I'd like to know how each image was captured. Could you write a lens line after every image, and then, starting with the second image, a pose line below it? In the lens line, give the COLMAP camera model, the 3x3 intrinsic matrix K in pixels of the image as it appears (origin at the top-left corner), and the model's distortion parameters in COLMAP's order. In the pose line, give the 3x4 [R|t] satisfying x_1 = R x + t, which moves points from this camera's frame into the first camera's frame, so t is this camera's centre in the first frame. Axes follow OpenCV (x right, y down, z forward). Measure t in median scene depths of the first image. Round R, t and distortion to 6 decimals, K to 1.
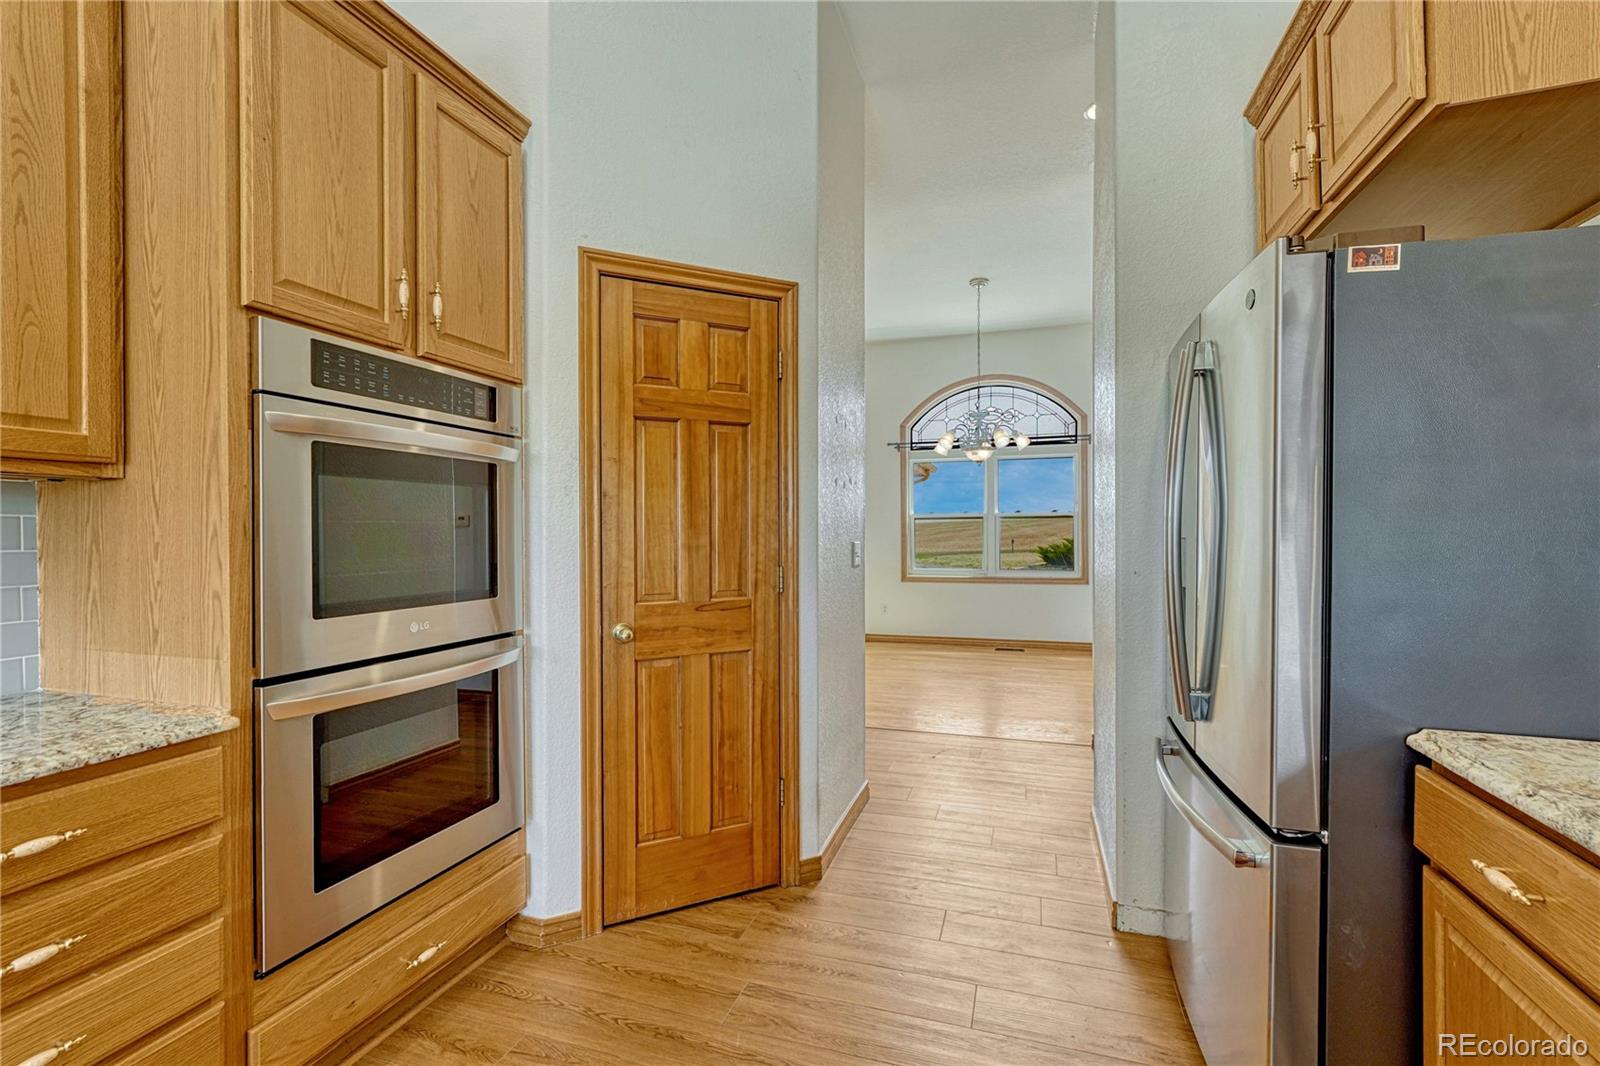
lens RADIAL K [[678.6, 0, 805.1], [0, 678.6, 529.4], [0, 0, 1]] dist [0.001299, 0.000167]
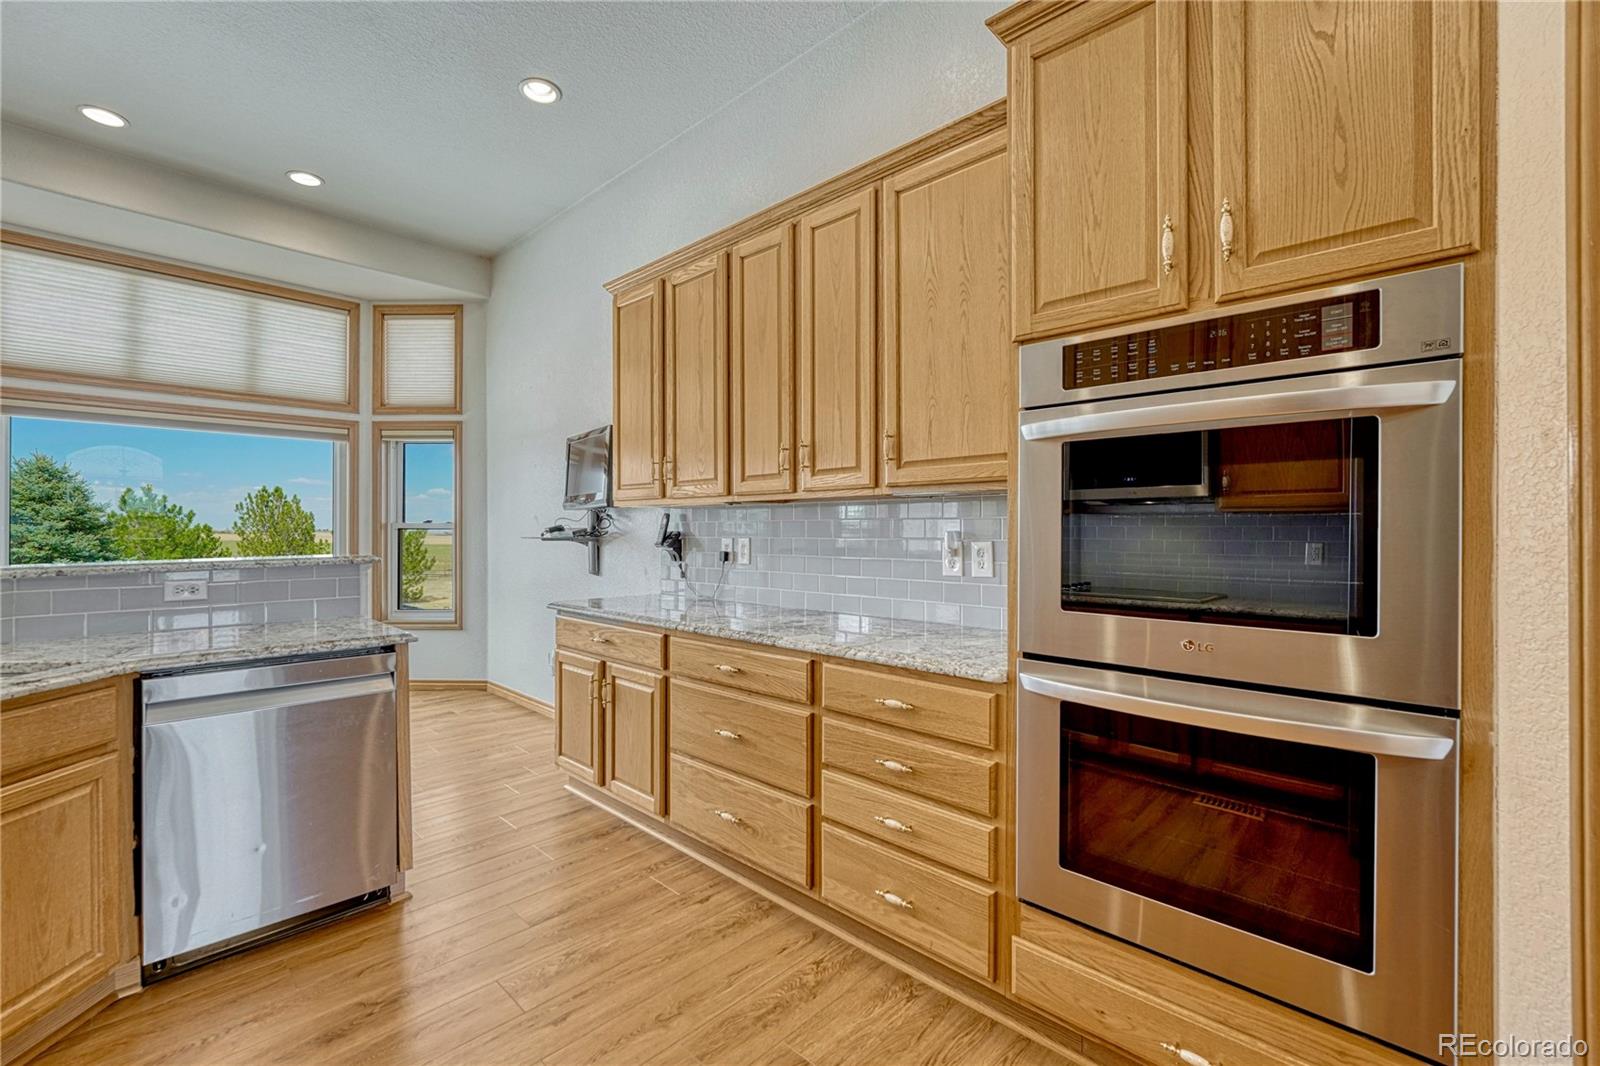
lens RADIAL K [[687.6, 0, 797.4], [0, 687.6, 535.5], [0, 0, 1]] dist [-0.000700, 0.000167]
pose [[-0.415922, 0.005697, -0.909382, 0.398870], [-0.001607, 0.999974, 0.007000, 0.008519], [0.909399, 0.004373, -0.415902, 0.993418]]
